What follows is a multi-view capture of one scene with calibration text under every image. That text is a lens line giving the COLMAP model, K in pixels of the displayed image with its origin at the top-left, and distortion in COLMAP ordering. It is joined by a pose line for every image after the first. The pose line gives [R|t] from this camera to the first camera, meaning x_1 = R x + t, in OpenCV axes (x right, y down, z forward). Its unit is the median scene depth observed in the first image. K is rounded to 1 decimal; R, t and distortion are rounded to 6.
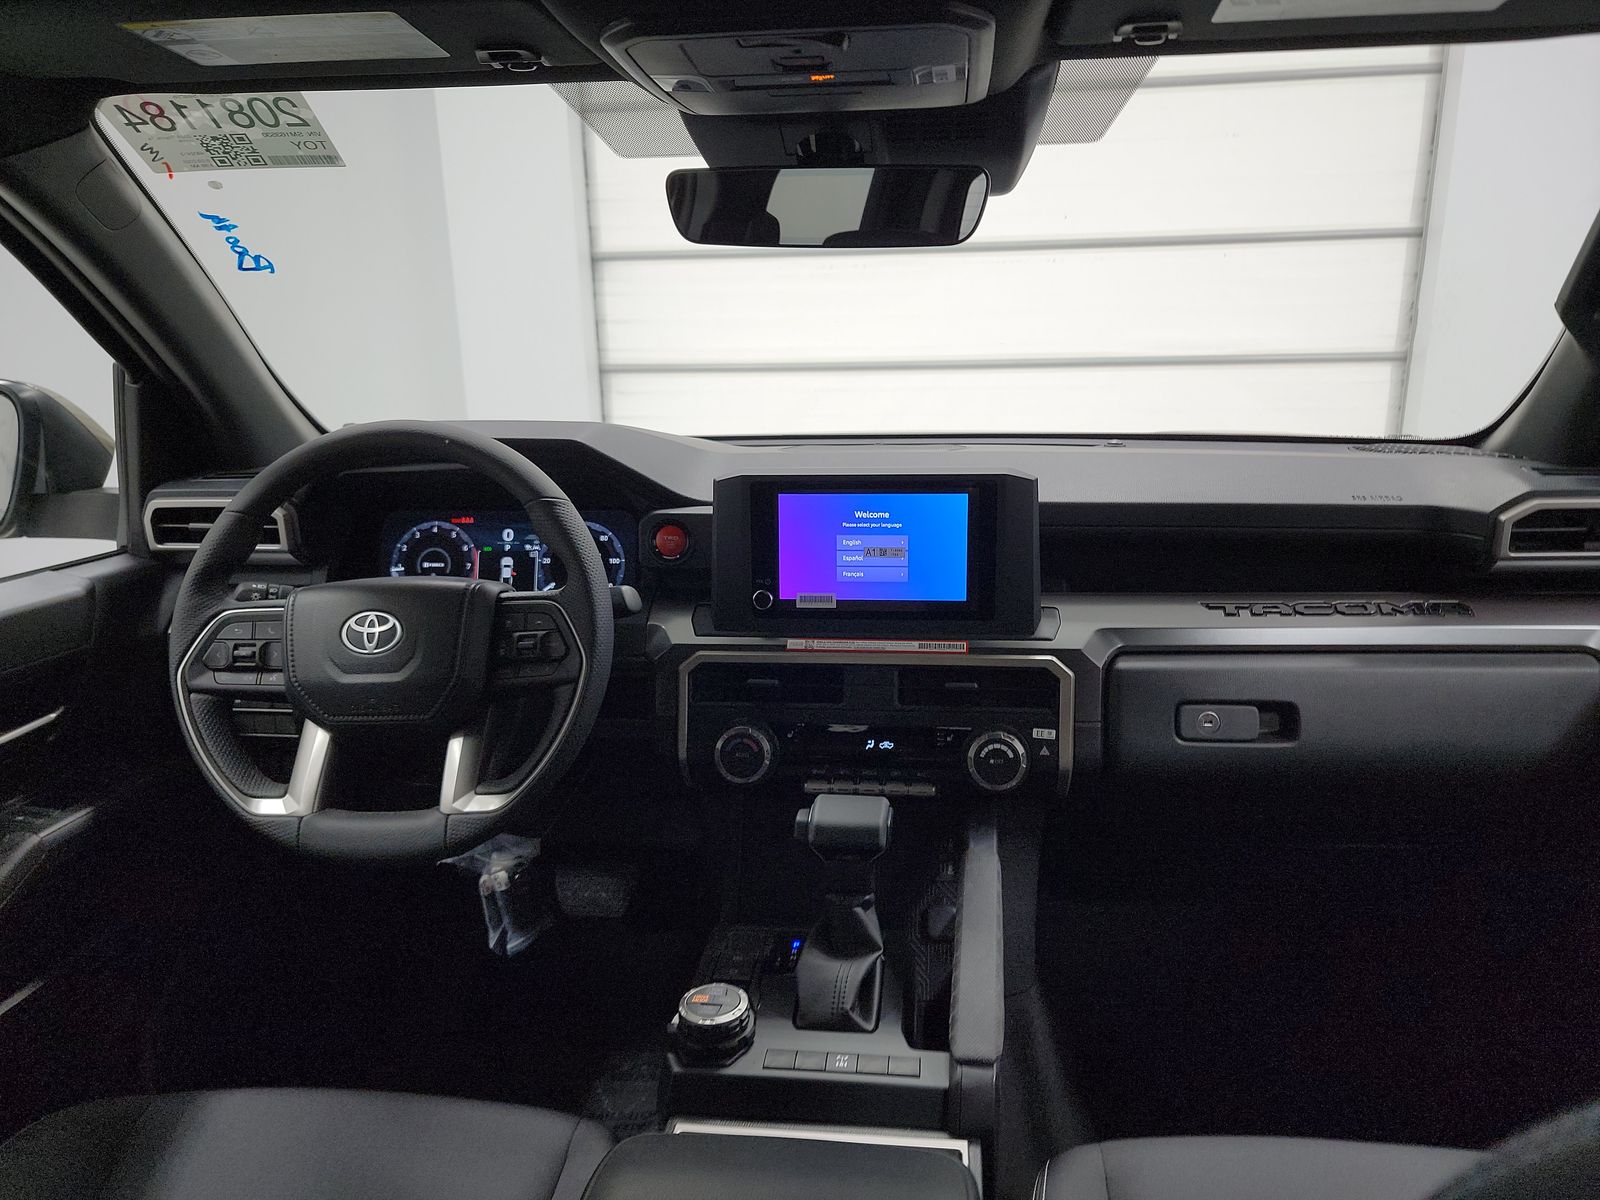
lens RADIAL K [[1131.7, 0, 798.3], [0, 1131.7, 601.3], [0, 0, 1]] dist [0.034606, -0.014764]
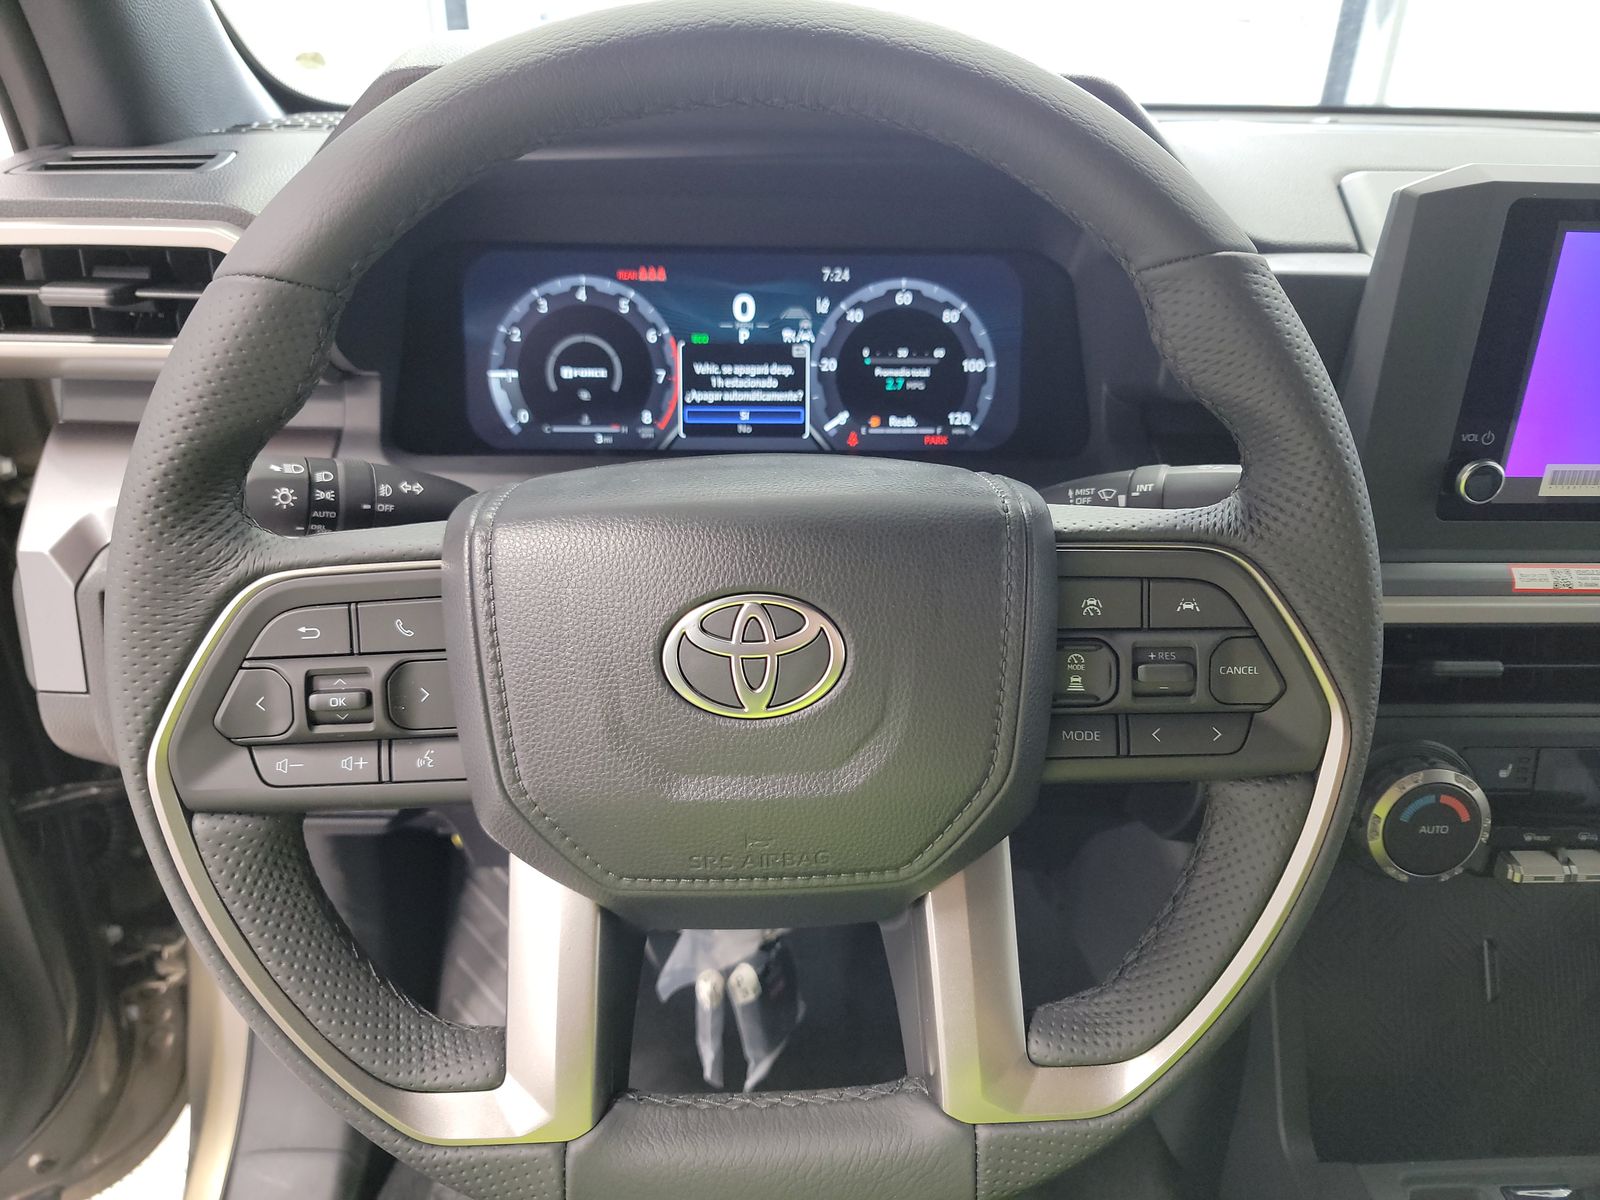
lens RADIAL K [[1237.5, 0, 800.3], [0, 1237.5, 598.4], [0, 0, 1]] dist [0.032889, -0.004391]
pose [[0.990897, -0.027388, 0.131803, -0.354902], [-0.001741, 0.976395, 0.215984, -0.060862], [-0.134608, -0.214247, 0.967460, 0.554563]]
